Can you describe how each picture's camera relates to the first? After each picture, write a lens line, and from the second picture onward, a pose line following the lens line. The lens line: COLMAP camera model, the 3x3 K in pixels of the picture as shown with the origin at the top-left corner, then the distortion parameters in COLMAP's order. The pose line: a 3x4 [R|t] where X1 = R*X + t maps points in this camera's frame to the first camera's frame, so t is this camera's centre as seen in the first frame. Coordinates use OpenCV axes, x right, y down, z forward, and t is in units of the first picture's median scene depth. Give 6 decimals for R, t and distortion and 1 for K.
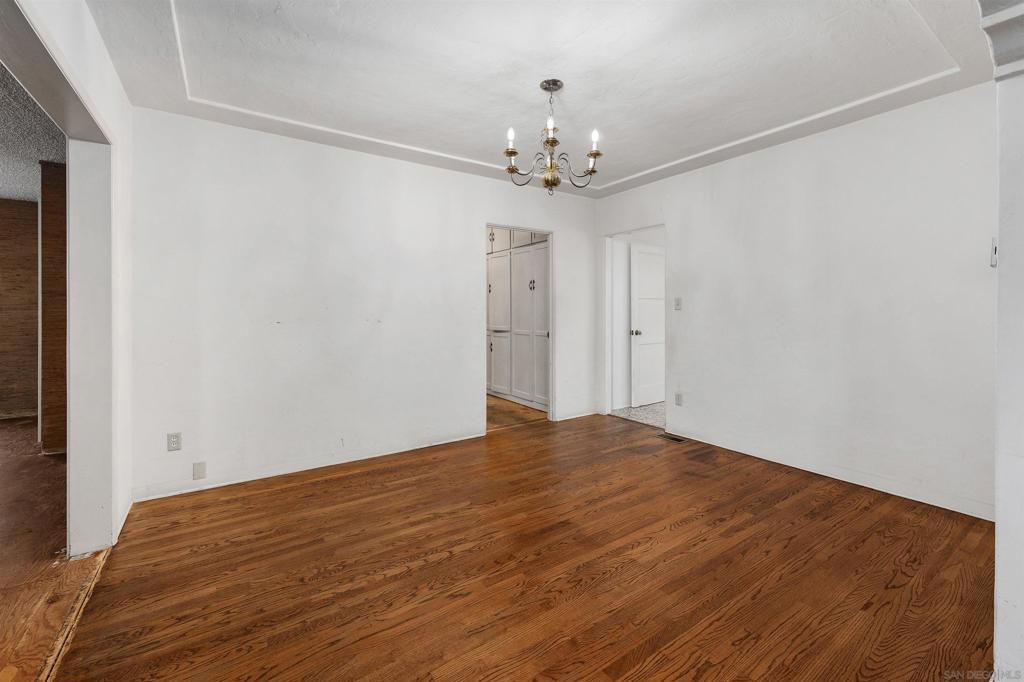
lens RADIAL K [[417.2, 0, 513.6], [0, 417.2, 313.1], [0, 0, 1]] dist [-0.000905, -0.000016]
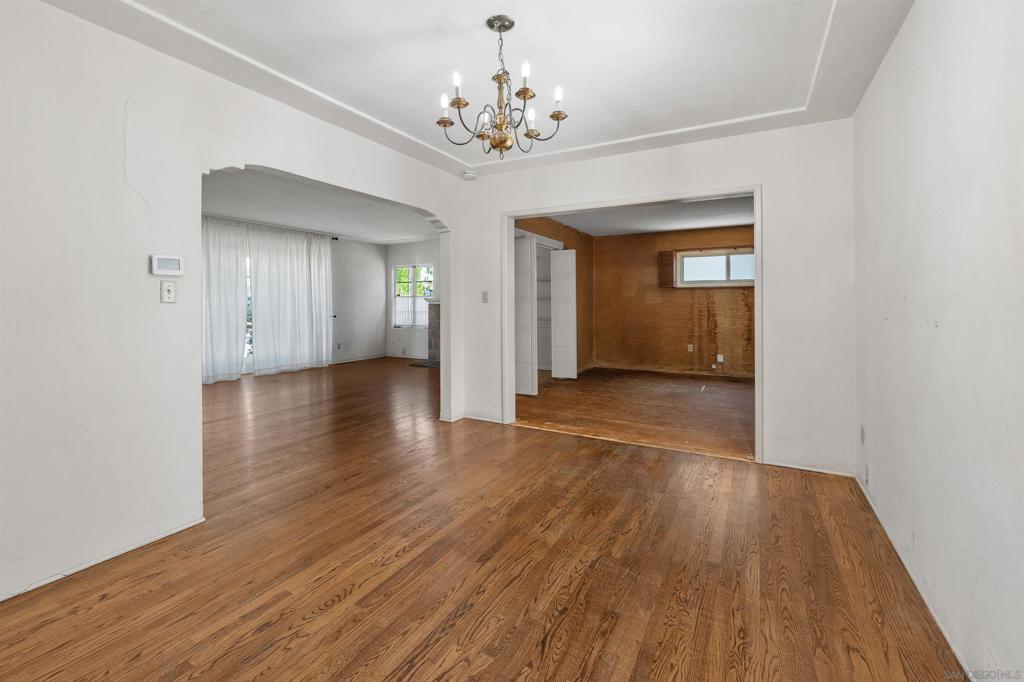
lens RADIAL K [[444.6, 0, 512.7], [0, 444.6, 301.3], [0, 0, 1]] dist [0.001916, 0.000240]
pose [[-0.888757, -0.000684, -0.458377, 0.478326], [0.000472, 0.999997, -0.002407, -0.008803], [0.458378, -0.002356, -0.888754, 1.817203]]
